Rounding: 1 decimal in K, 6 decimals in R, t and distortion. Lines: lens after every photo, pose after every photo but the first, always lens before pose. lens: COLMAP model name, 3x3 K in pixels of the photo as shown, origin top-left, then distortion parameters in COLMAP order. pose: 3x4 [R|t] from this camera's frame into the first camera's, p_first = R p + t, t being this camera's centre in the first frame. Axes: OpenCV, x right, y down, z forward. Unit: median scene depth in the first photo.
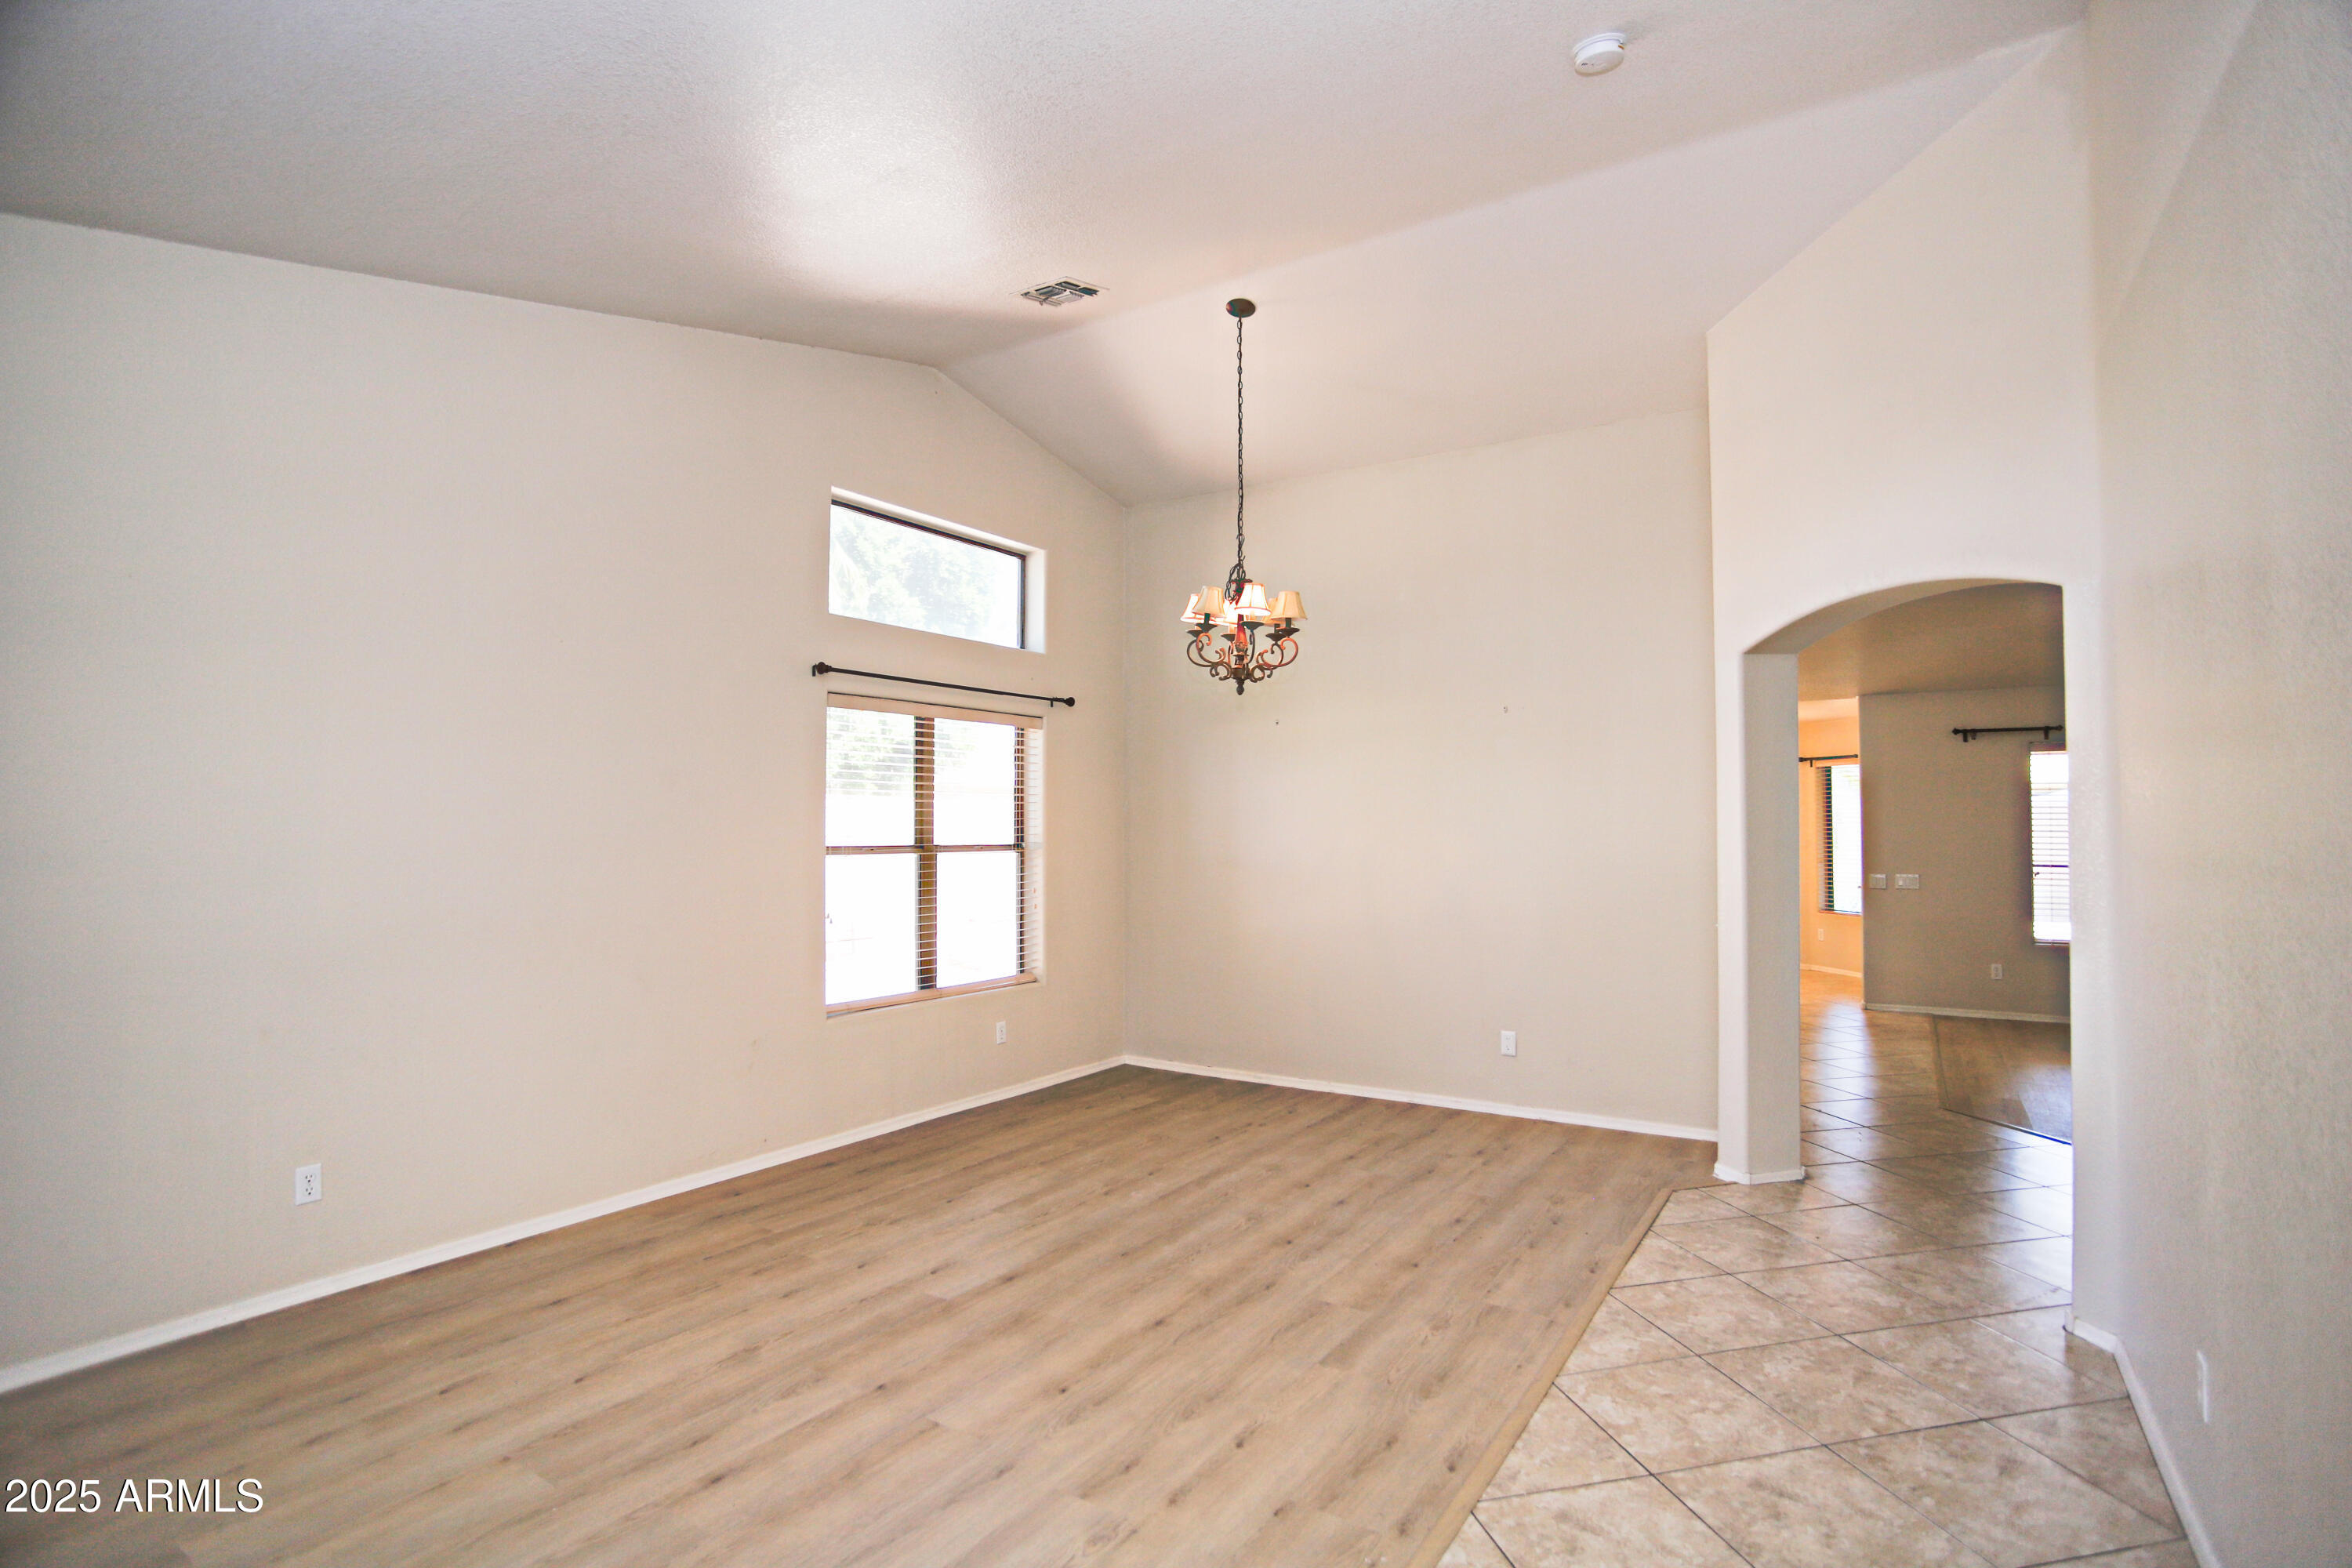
lens RADIAL K [[1140.0, 0, 1169.6], [0, 1140.0, 788.7], [0, 0, 1]] dist [-0.072894, 0.041742]
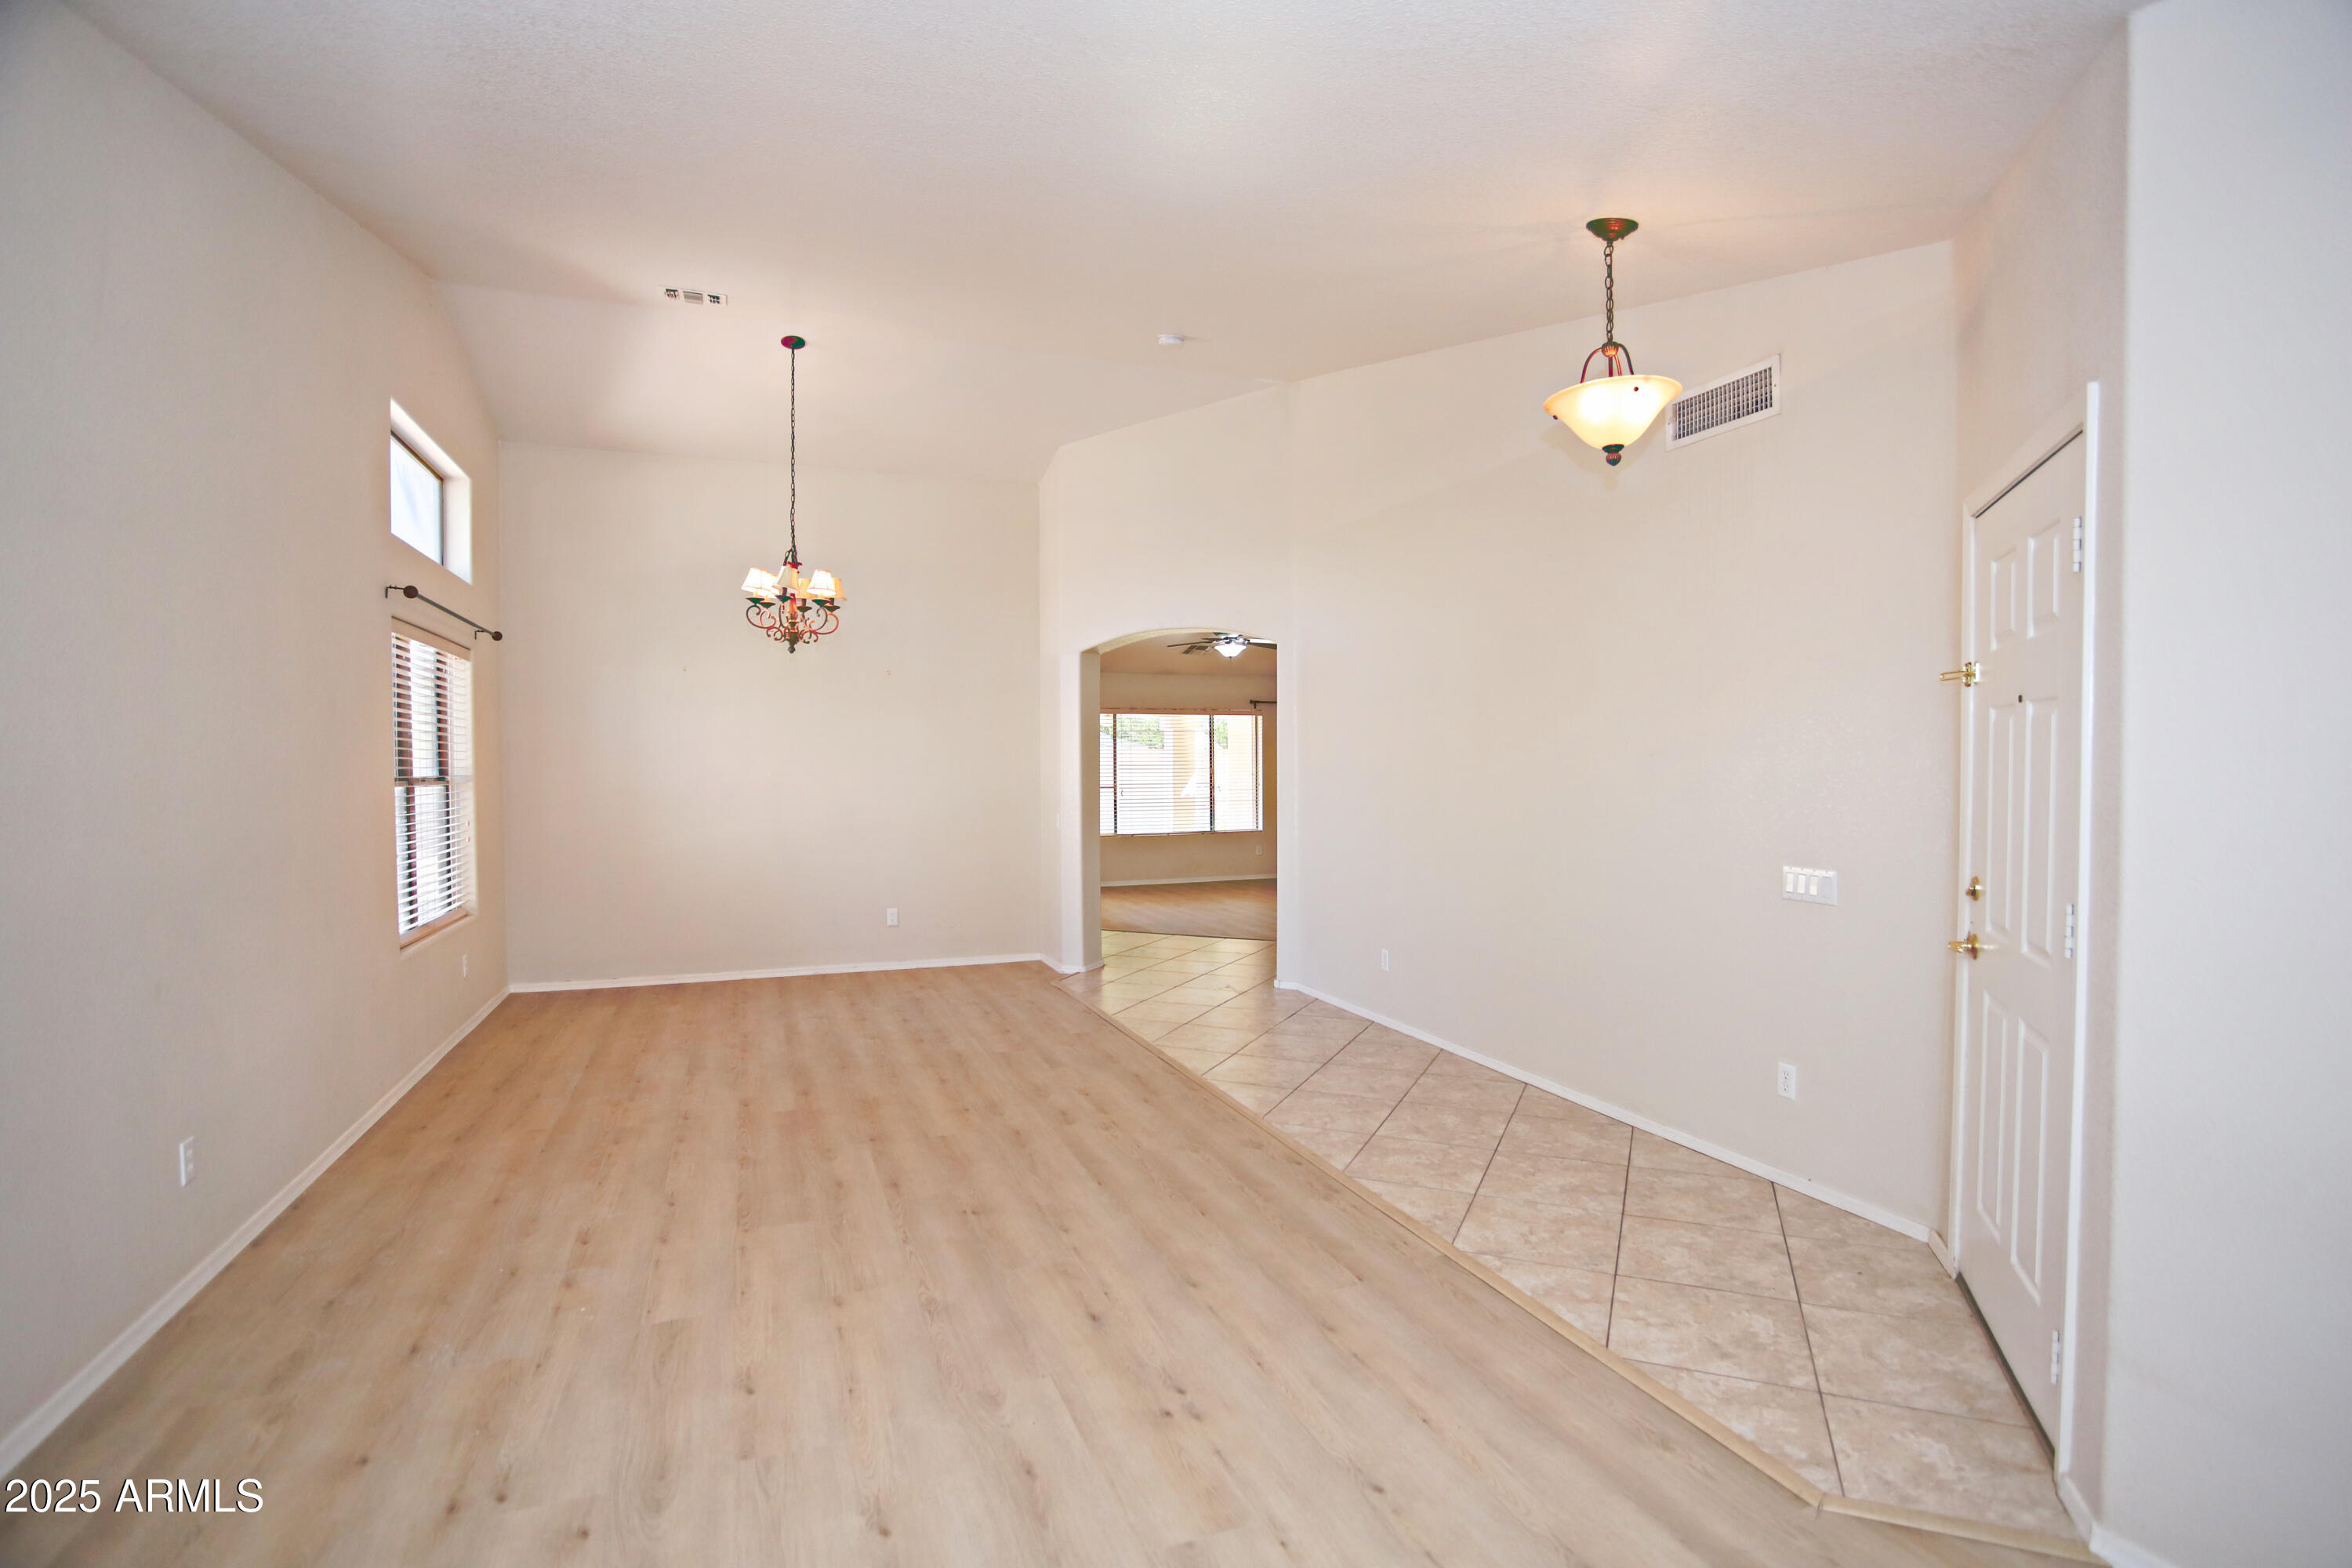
lens RADIAL K [[1140.0, 0, 1169.6], [0, 1140.0, 788.7], [0, 0, 1]] dist [-0.072894, 0.041742]
pose [[0.585066, -0.016335, 0.810821, -0.687351], [-0.022400, 0.999090, 0.036292, 0.012584], [-0.810677, -0.039396, 0.584167, -0.080529]]
